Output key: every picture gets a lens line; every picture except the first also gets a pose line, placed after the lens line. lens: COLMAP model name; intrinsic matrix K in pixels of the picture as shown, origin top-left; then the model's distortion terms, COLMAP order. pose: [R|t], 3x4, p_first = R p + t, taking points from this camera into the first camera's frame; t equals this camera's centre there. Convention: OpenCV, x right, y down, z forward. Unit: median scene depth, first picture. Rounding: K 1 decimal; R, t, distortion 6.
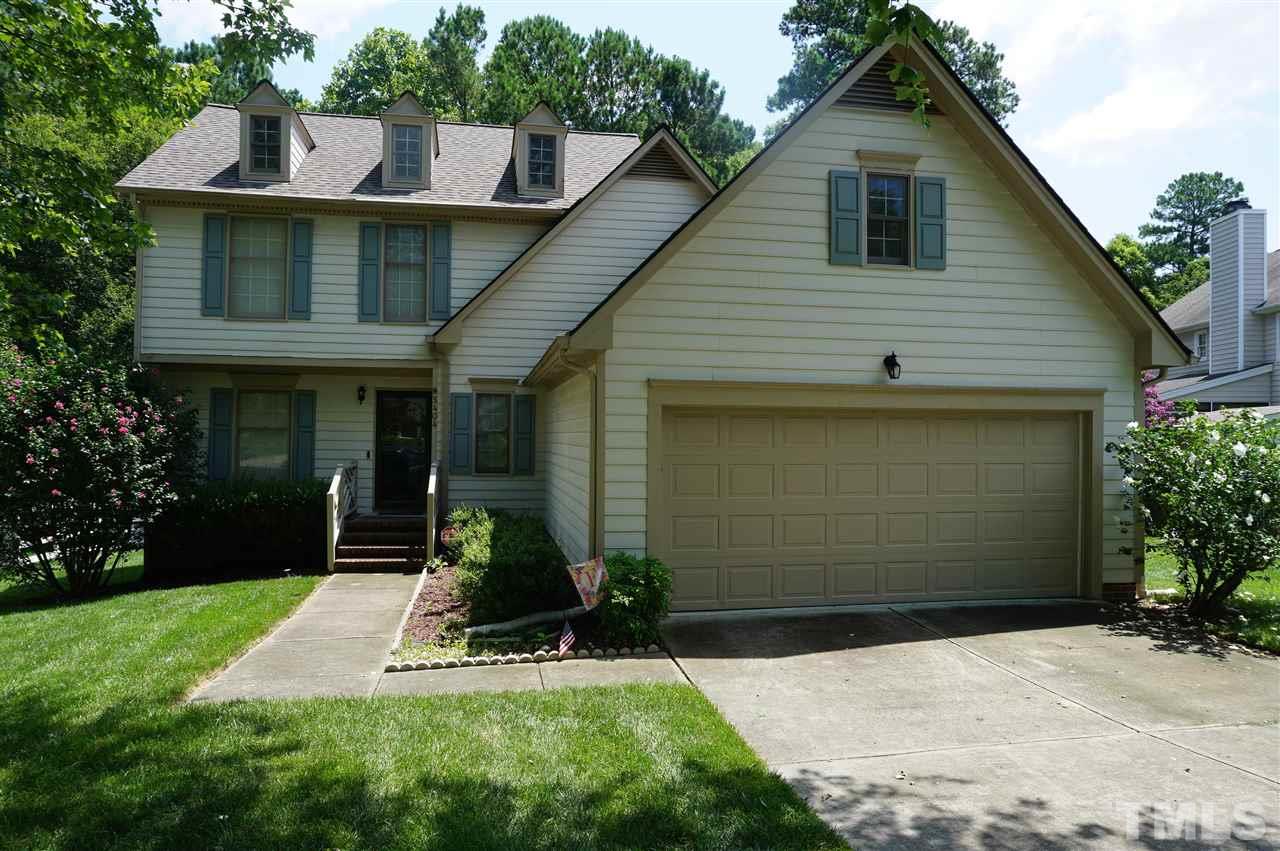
lens RADIAL K [[857.6, 0, 640.0], [0, 857.6, 425.5], [0, 0, 1]] dist [-0.068115, 0.060551]
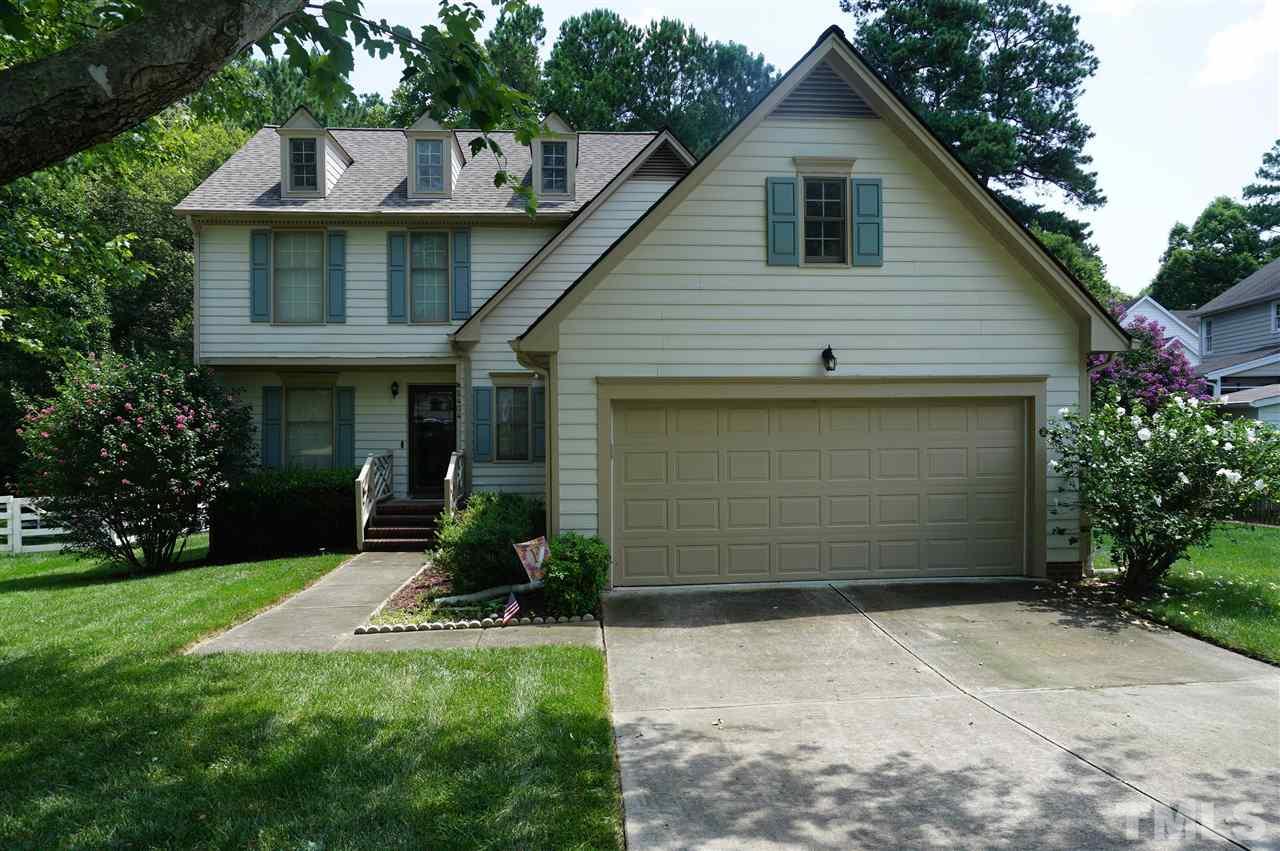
lens RADIAL K [[850.2, 0, 640.0], [0, 850.2, 425.5], [0, 0, 1]] dist [-0.052797, 0.038802]
pose [[0.994031, -0.015184, -0.108040, 0.123898], [0.017588, 0.999618, 0.021332, -0.009116], [0.107675, -0.023105, 0.993918, -0.059648]]
